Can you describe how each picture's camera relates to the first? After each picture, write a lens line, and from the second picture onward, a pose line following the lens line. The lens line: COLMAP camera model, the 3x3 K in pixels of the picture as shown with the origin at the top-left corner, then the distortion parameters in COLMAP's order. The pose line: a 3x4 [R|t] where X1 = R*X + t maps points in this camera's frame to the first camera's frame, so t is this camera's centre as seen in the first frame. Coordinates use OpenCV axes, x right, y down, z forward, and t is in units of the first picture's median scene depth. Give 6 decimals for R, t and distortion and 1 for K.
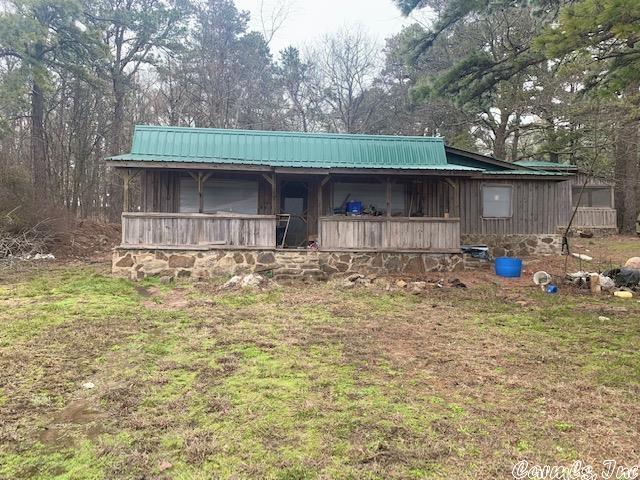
lens RADIAL K [[481.9, 0, 319.6], [0, 481.9, 240.5], [0, 0, 1]] dist [-0.001591, -0.000197]
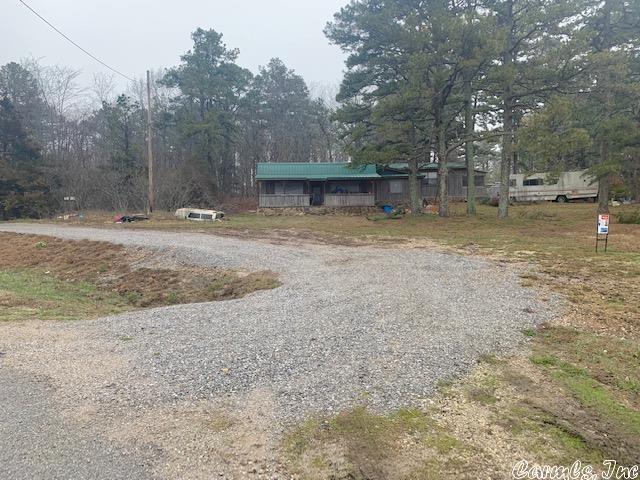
lens RADIAL K [[481.9, 0, 320.0], [0, 481.9, 239.5], [0, 0, 1]] dist [-0.001591, -0.000197]
pose [[0.995745, -0.022178, -0.089439, 0.221776], [0.024934, 0.999244, 0.029814, 0.131034], [0.088710, -0.031918, 0.995546, -1.860421]]
